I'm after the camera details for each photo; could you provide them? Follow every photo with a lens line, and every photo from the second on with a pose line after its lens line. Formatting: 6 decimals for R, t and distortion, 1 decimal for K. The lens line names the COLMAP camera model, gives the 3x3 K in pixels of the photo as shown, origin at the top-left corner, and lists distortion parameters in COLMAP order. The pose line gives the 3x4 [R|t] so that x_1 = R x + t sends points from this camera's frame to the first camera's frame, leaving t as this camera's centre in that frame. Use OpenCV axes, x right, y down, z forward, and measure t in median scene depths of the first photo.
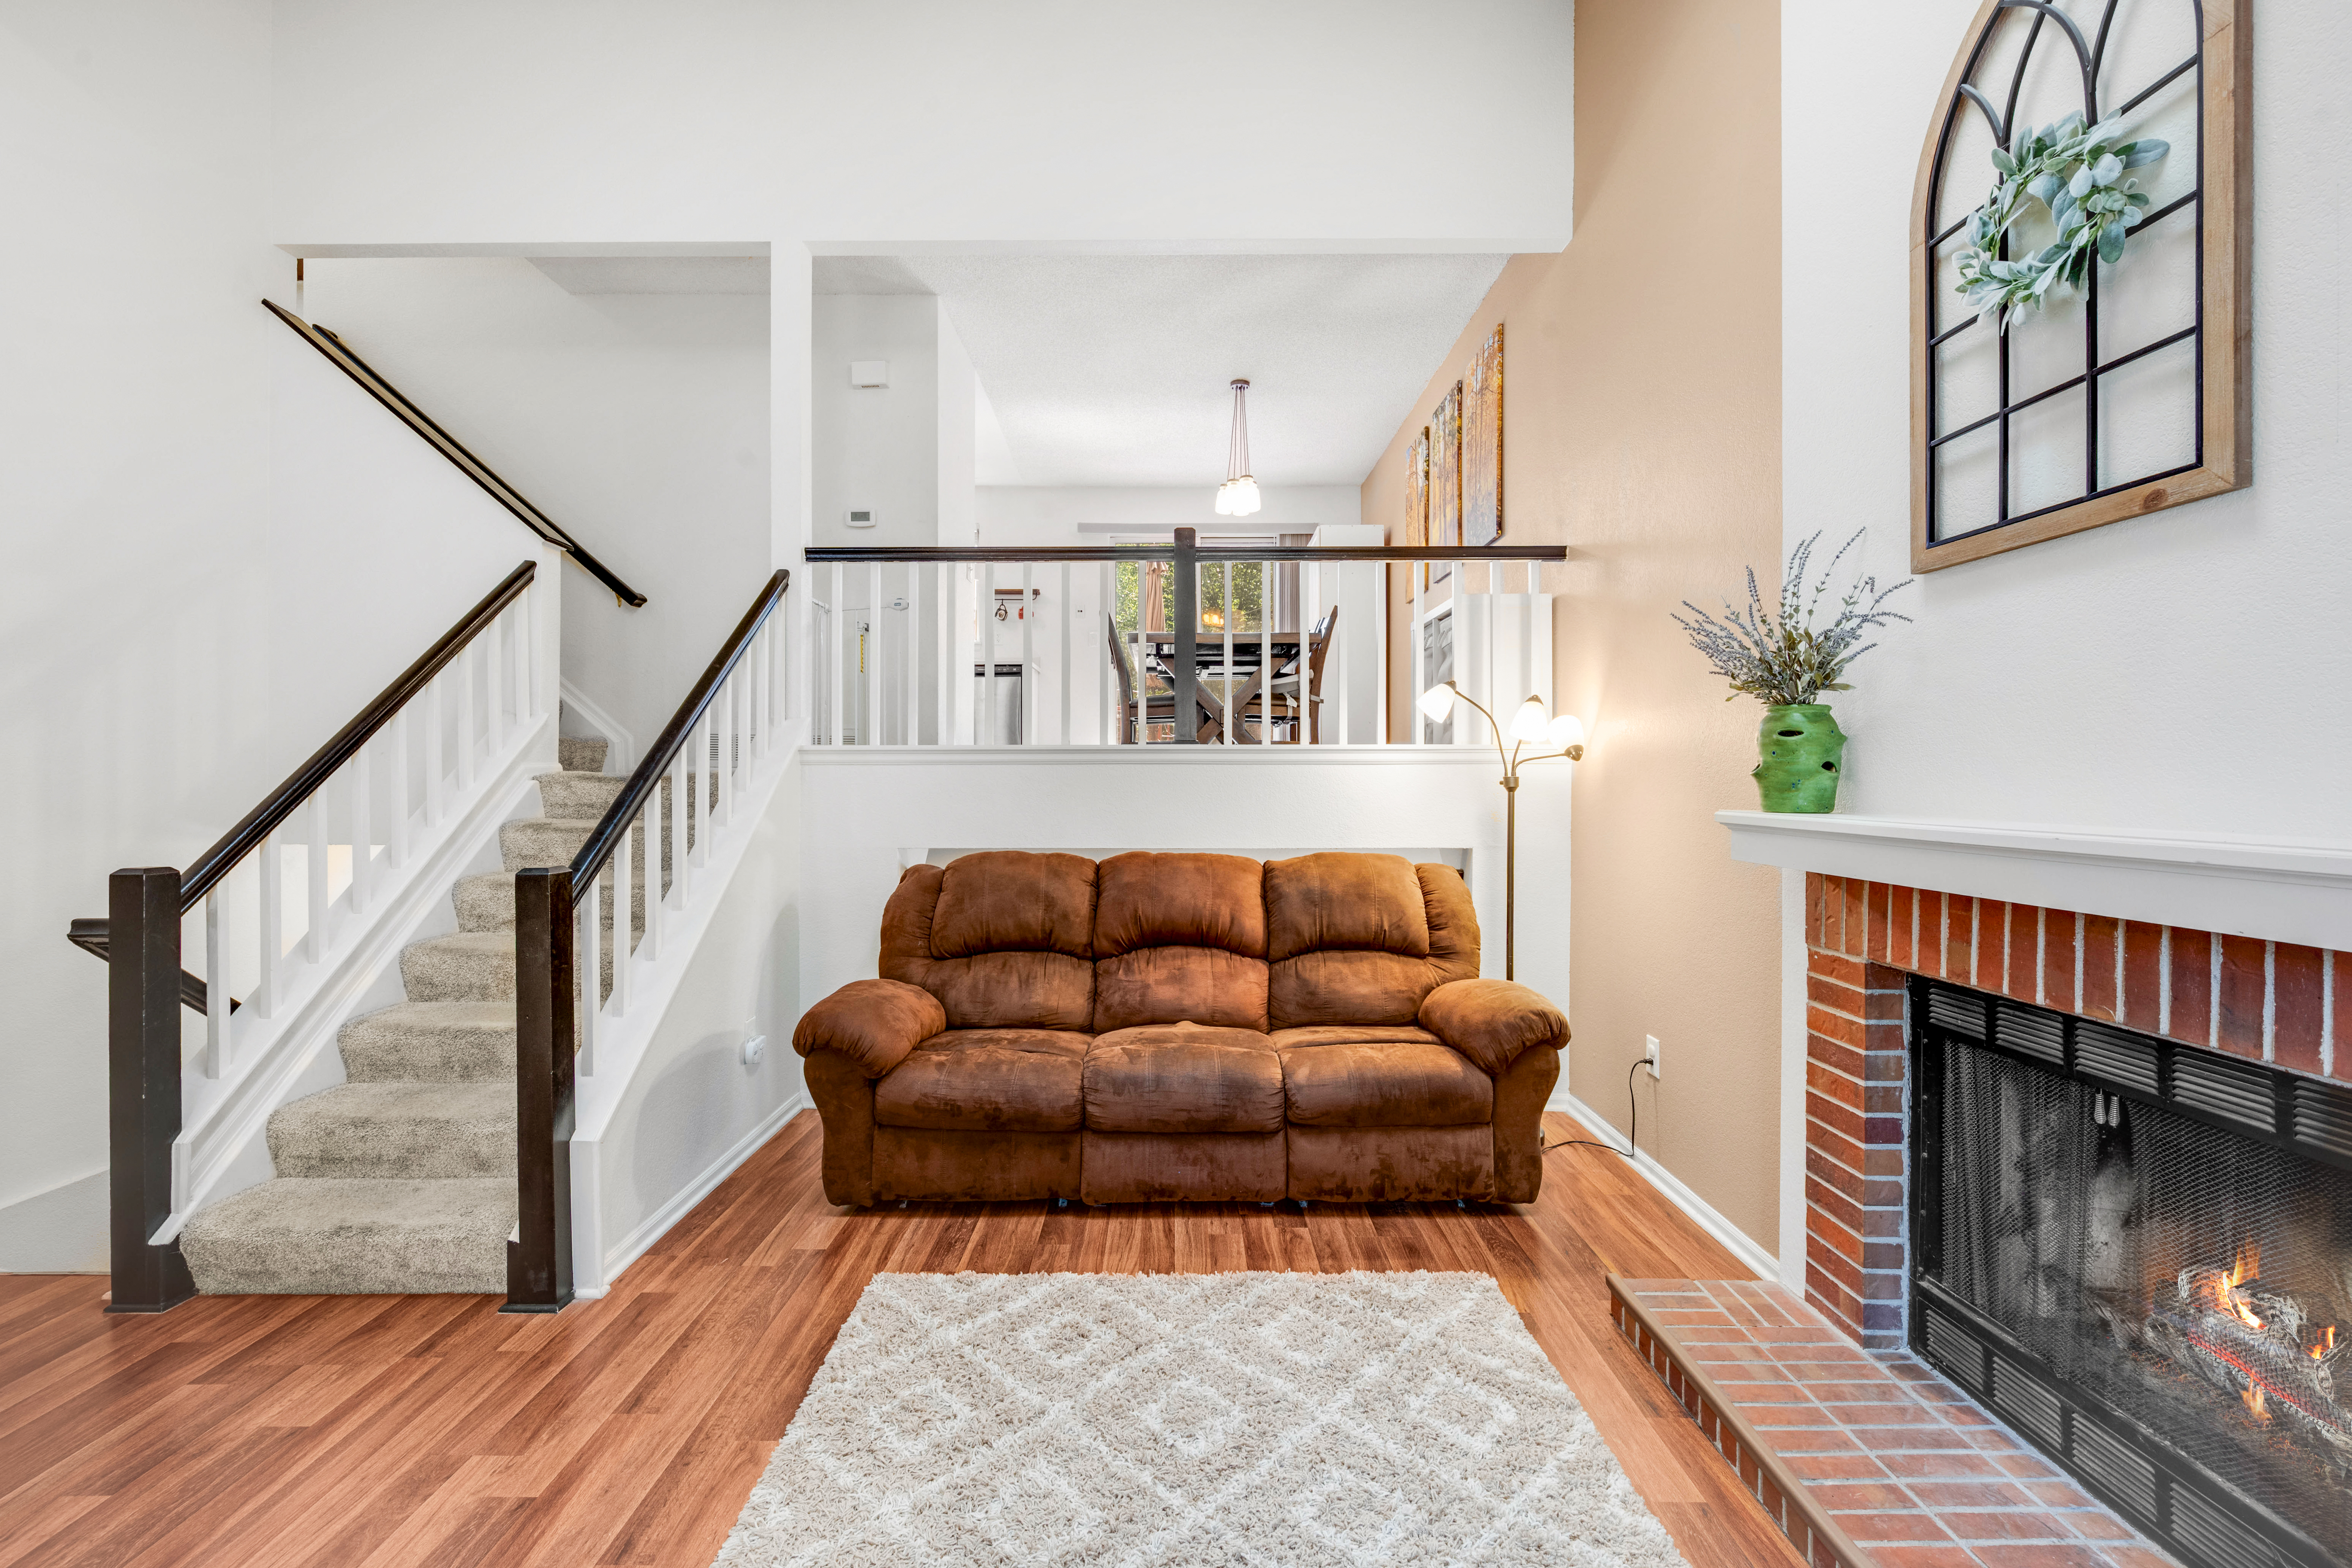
lens RADIAL K [[974.0, 0, 1170.7], [0, 974.0, 768.9], [0, 0, 1]] dist [-0.002923, -0.000015]
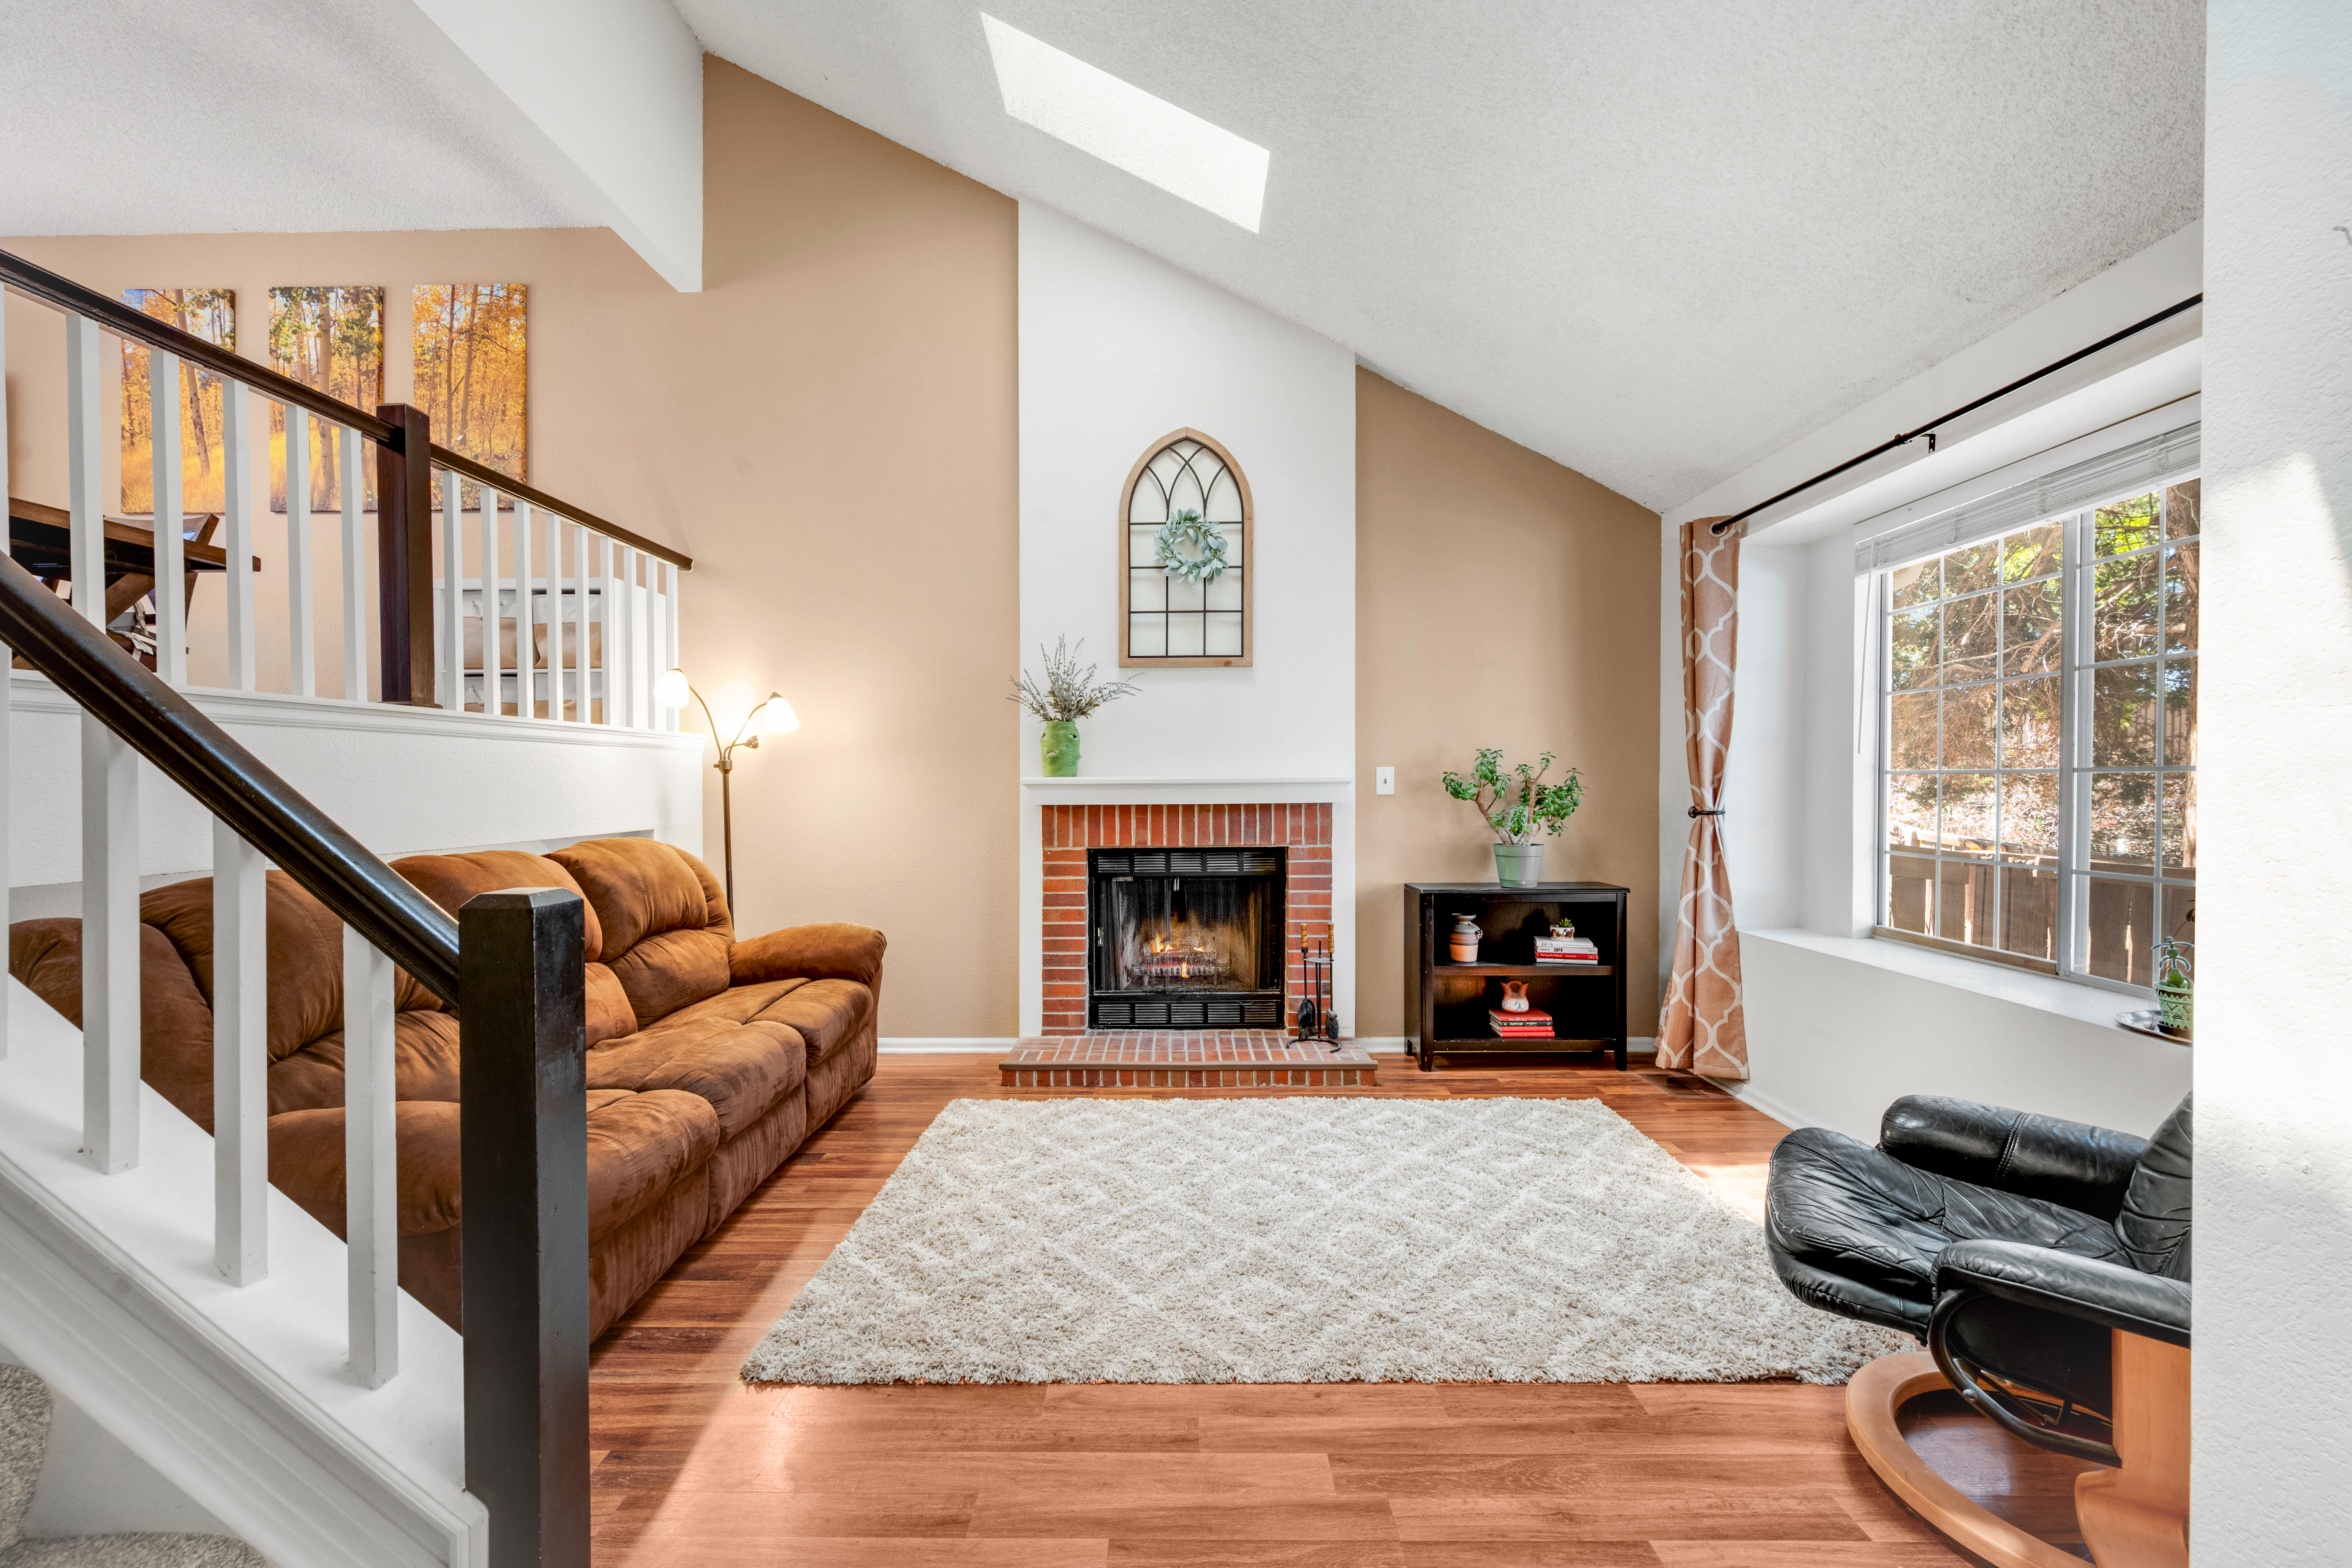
lens RADIAL K [[974.0, 0, 1165.3], [0, 974.0, 787.5], [0, 0, 1]] dist [-0.002923, -0.000015]
pose [[-0.008421, -0.005866, 0.999947, -1.375030], [0.000385, 0.999983, 0.005869, 0.058093], [-0.999964, 0.000435, -0.008418, 0.859577]]
